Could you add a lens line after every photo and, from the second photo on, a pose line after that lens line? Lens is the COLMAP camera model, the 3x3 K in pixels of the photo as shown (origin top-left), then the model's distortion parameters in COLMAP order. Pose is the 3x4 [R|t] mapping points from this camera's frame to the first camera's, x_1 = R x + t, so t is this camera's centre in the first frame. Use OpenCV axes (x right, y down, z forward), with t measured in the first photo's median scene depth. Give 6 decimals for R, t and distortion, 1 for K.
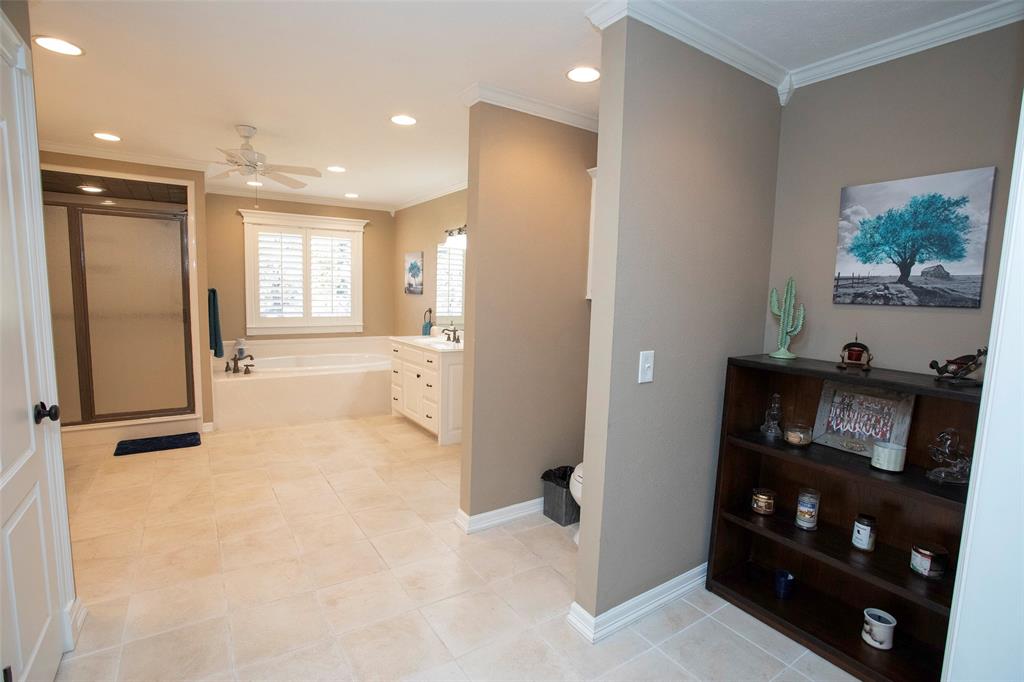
lens RADIAL K [[482.4, 0, 509.1], [0, 482.4, 340.9], [0, 0, 1]] dist [-0.030882, 0.000130]
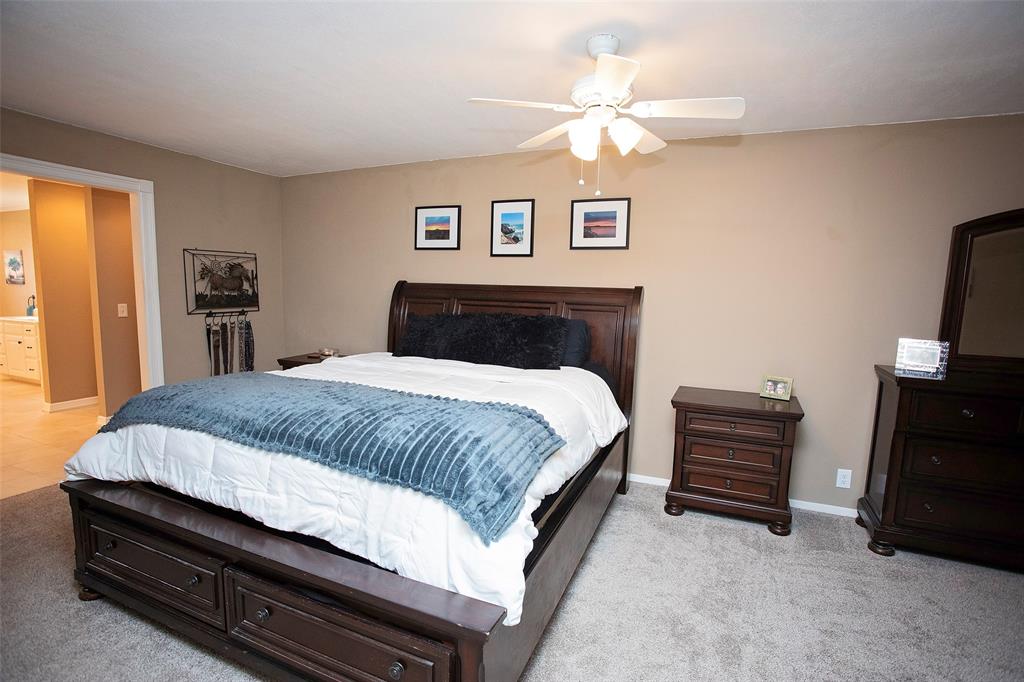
lens RADIAL K [[482.4, 0, 510.4], [0, 482.4, 342.8], [0, 0, 1]] dist [-0.030882, 0.000130]
pose [[0.837921, -0.072328, 0.540978, 0.209661], [0.059609, 0.997379, 0.041018, 0.079927], [-0.542526, -0.002123, 0.840036, -0.693824]]
